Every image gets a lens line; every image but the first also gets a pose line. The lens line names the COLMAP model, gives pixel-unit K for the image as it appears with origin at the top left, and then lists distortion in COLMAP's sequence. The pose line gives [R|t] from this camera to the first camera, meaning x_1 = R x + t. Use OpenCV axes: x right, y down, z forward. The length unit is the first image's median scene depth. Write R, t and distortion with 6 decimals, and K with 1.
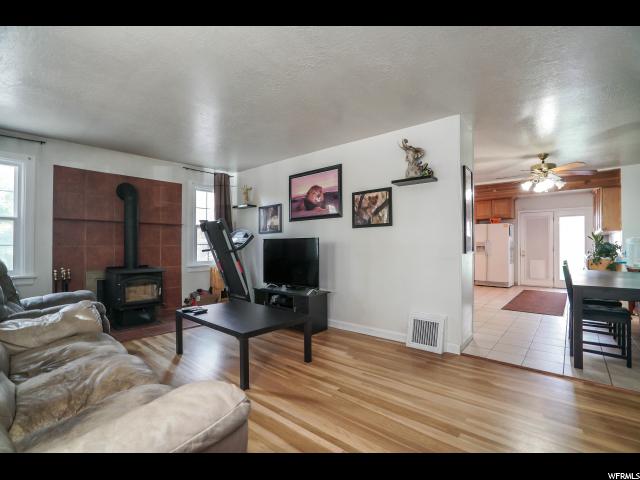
lens RADIAL K [[300.9, 0, 320.0], [0, 300.9, 240.0], [0, 0, 1]] dist [-0.048055, 0.000094]
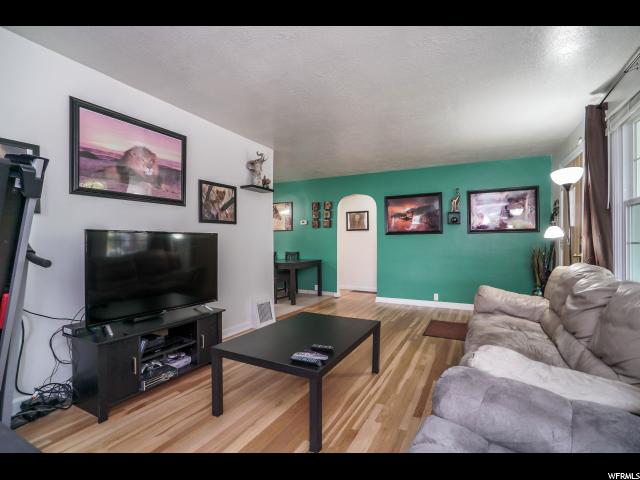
lens RADIAL K [[300.9, 0, 320.0], [0, 300.9, 240.0], [0, 0, 1]] dist [-0.048055, 0.000094]
pose [[-0.253740, 0.011725, 0.967202, -0.791491], [-0.004314, 0.999903, -0.013253, 0.018779], [-0.967263, -0.007535, -0.253664, 0.920087]]
